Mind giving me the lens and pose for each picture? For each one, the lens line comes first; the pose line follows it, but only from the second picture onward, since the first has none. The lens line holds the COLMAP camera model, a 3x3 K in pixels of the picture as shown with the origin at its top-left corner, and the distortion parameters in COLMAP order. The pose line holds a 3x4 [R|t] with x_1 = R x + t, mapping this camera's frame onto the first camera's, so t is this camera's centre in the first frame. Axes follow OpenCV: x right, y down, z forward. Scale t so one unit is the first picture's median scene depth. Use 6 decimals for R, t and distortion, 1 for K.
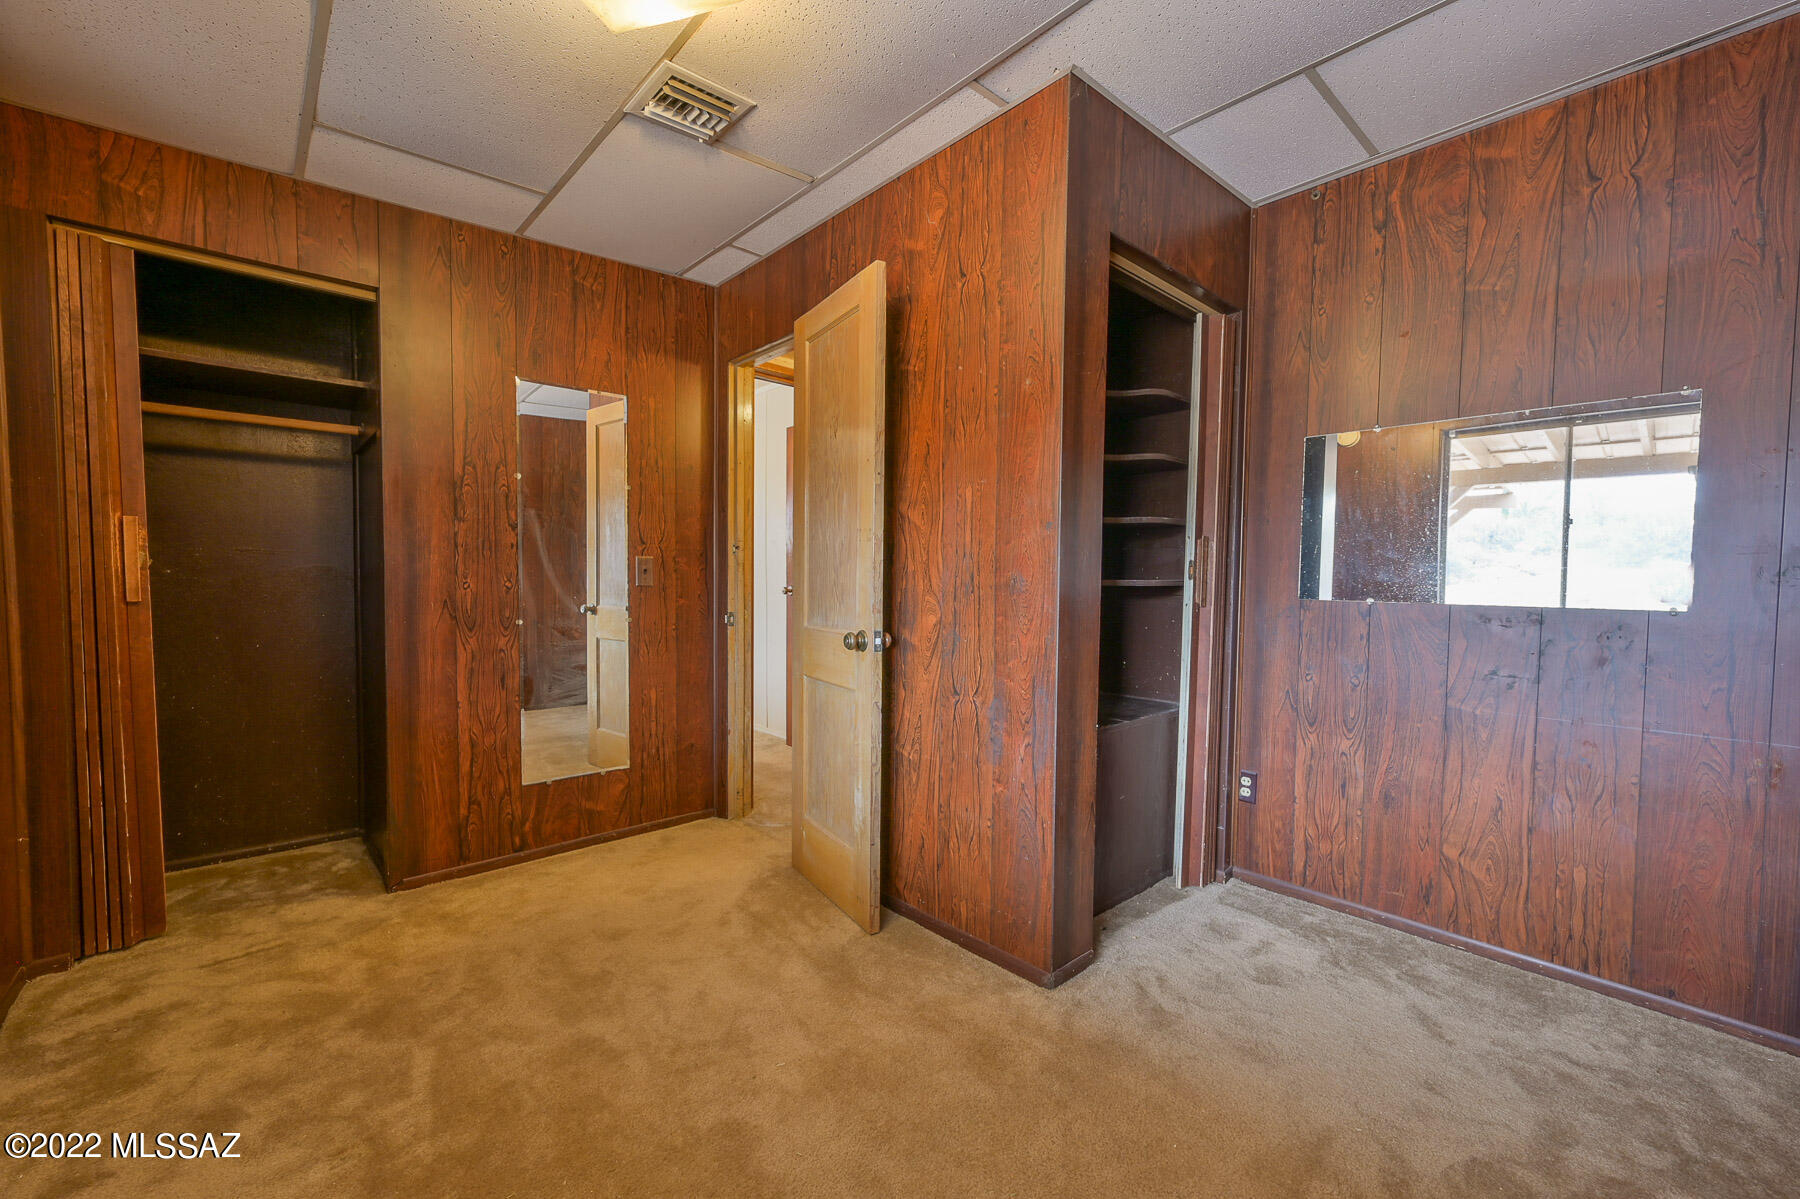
lens RADIAL K [[707.4, 0, 903.2], [0, 707.4, 604.8], [0, 0, 1]] dist [-0.000657, 0.000217]
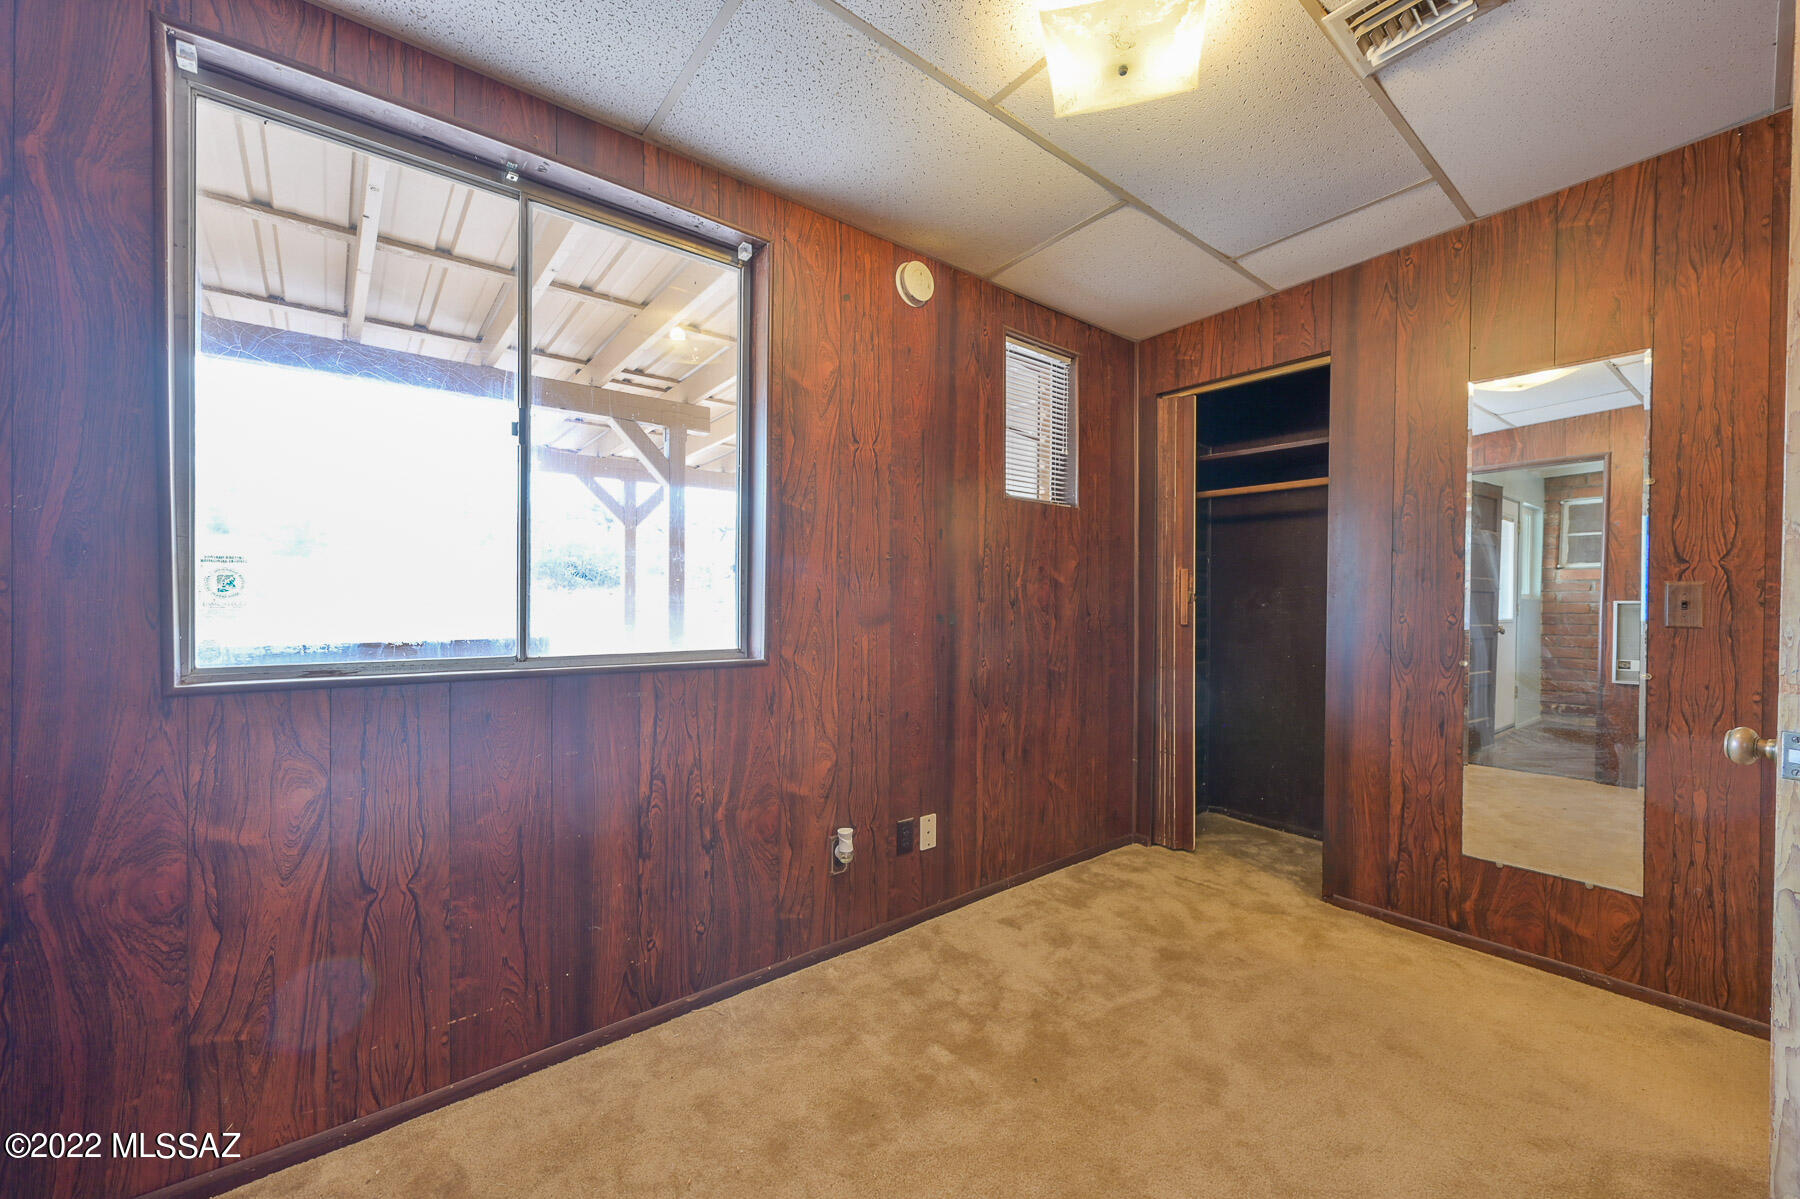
lens RADIAL K [[707.4, 0, 906.1], [0, 707.4, 602.7], [0, 0, 1]] dist [-0.000657, 0.000217]
pose [[-0.051268, -0.005267, -0.998671, 0.405930], [-0.049517, 0.998770, -0.002725, -0.015448], [0.997457, 0.049312, -0.051466, 0.410625]]
